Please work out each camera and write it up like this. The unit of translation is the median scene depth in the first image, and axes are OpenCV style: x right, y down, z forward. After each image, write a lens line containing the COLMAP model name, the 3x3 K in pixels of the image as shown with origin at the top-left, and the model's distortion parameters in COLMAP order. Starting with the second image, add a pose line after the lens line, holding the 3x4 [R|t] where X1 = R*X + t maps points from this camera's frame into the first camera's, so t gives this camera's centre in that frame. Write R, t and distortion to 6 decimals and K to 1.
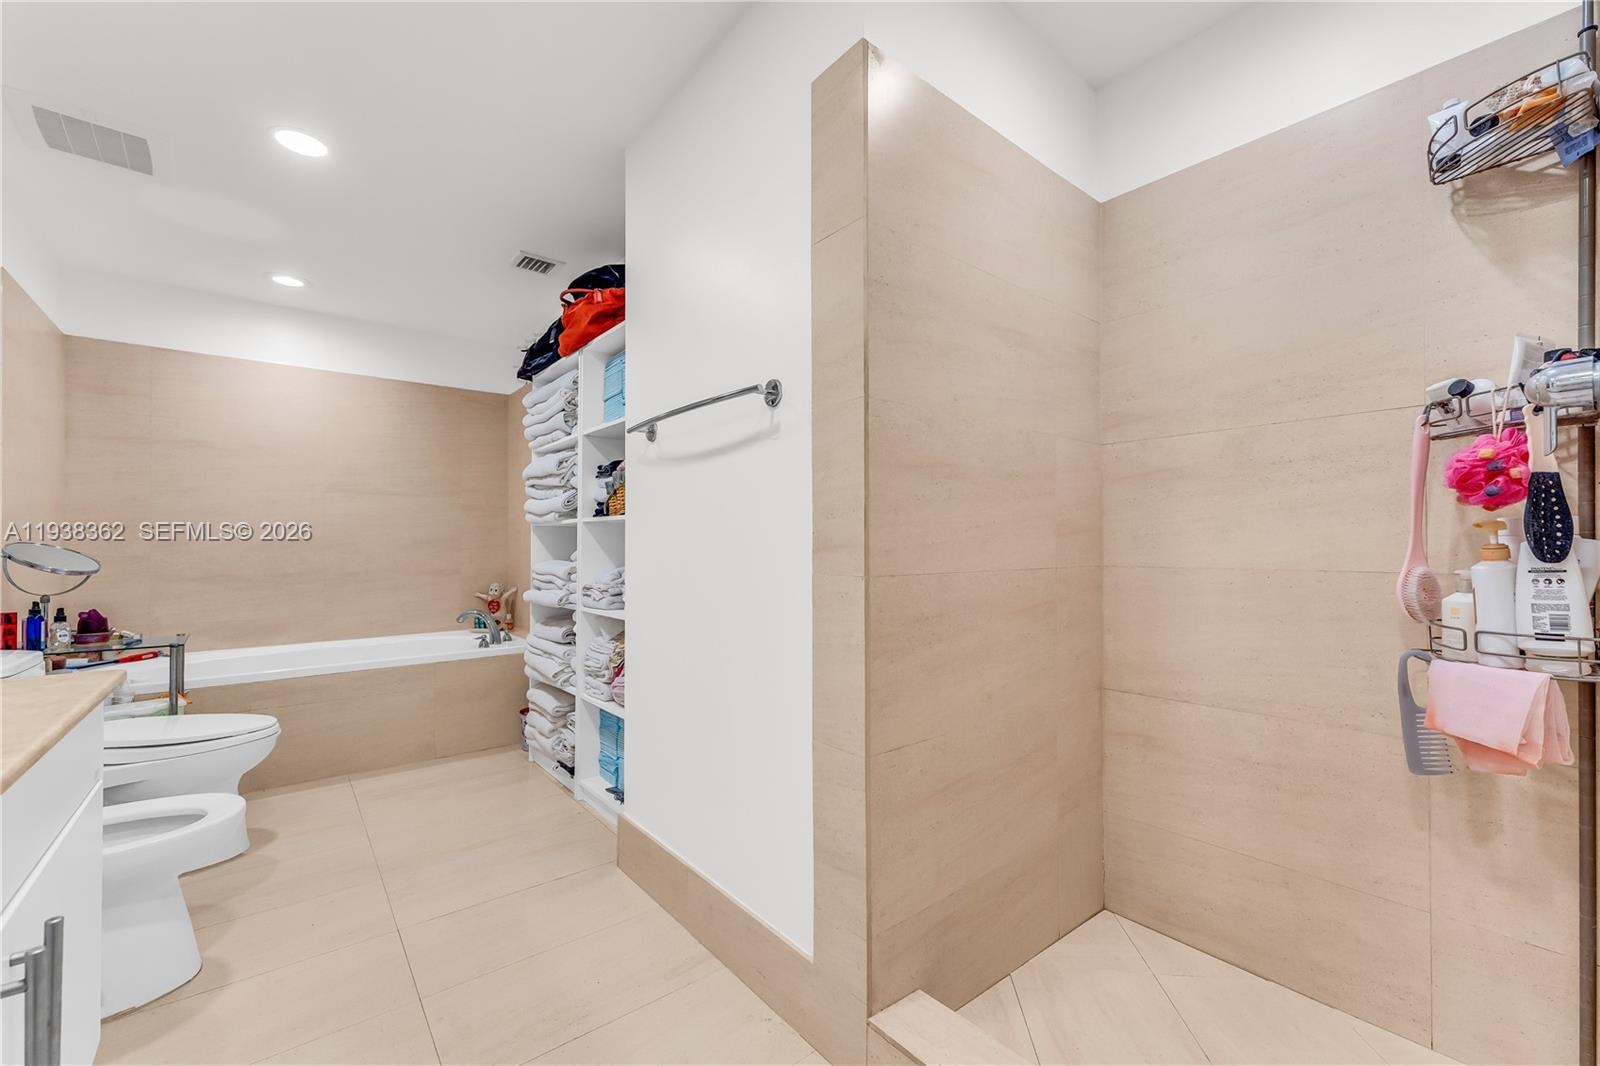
lens RADIAL K [[645.2, 0, 793.6], [0, 645.2, 540.8], [0, 0, 1]] dist [-0.000711, -0.000610]
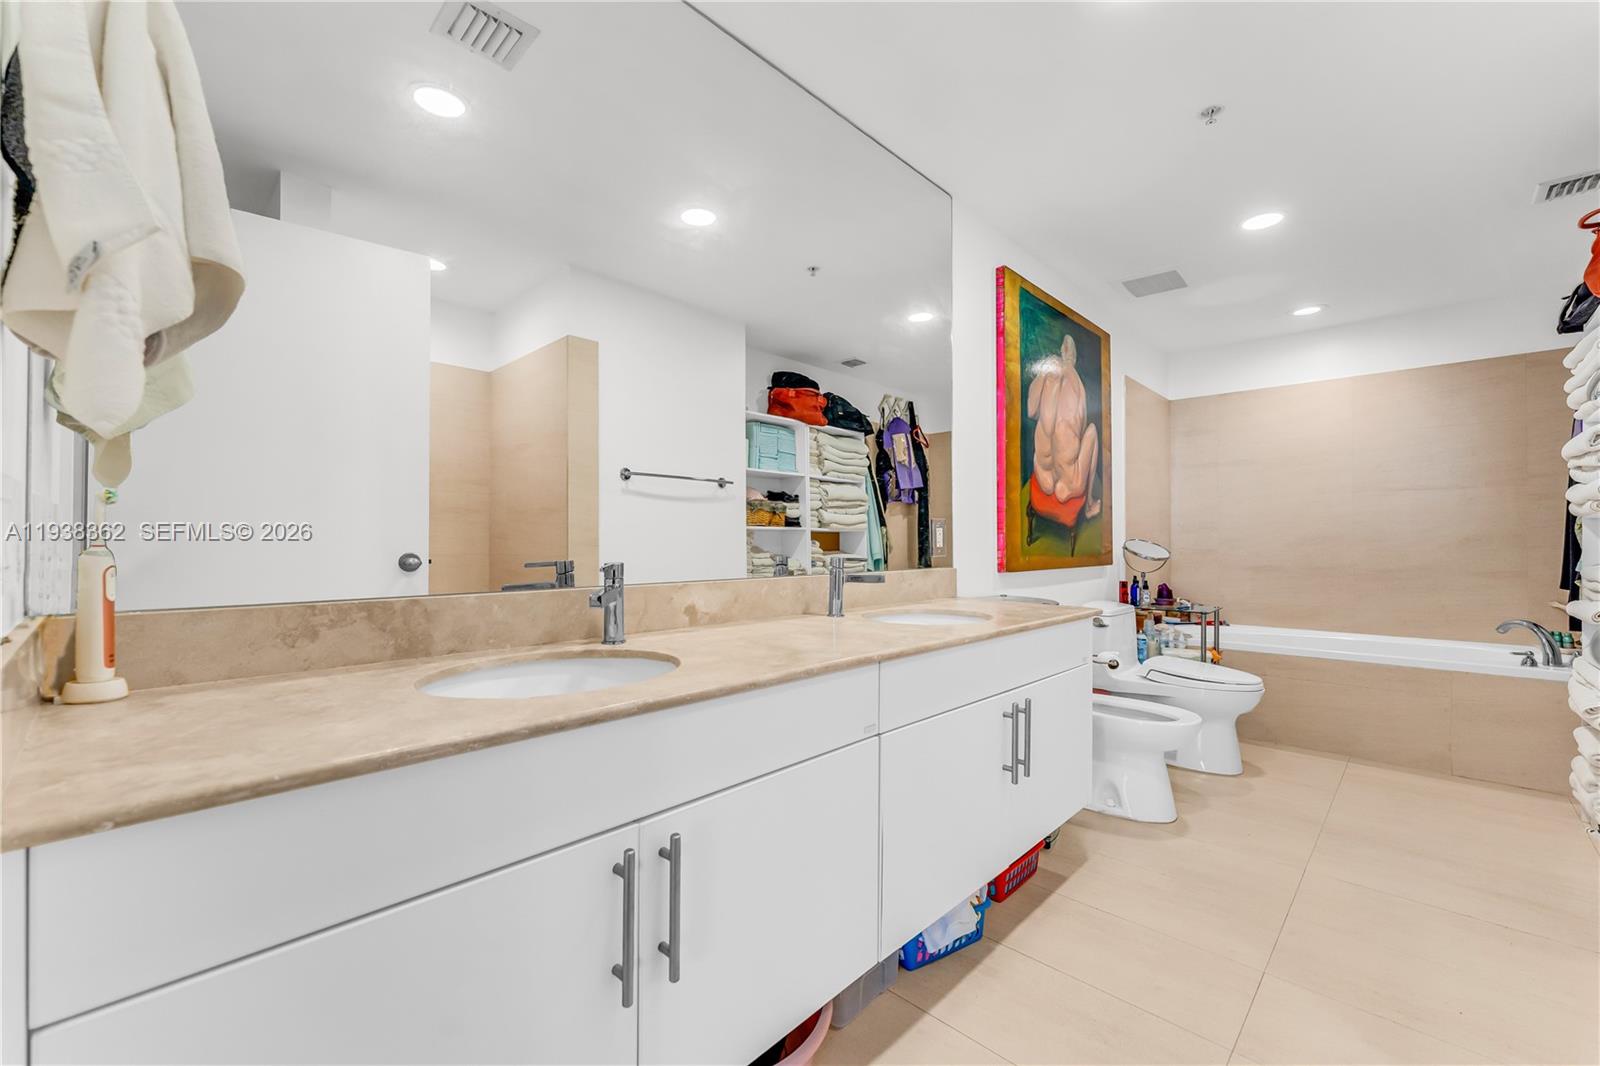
lens RADIAL K [[645.2, 0, 793.6], [0, 645.2, 540.8], [0, 0, 1]] dist [-0.000711, -0.000610]
pose [[0.105287, 0.003333, -0.994436, 0.329471], [0.003412, 0.999987, 0.003713, -0.003023], [0.994436, -0.003784, 0.105274, -0.034316]]
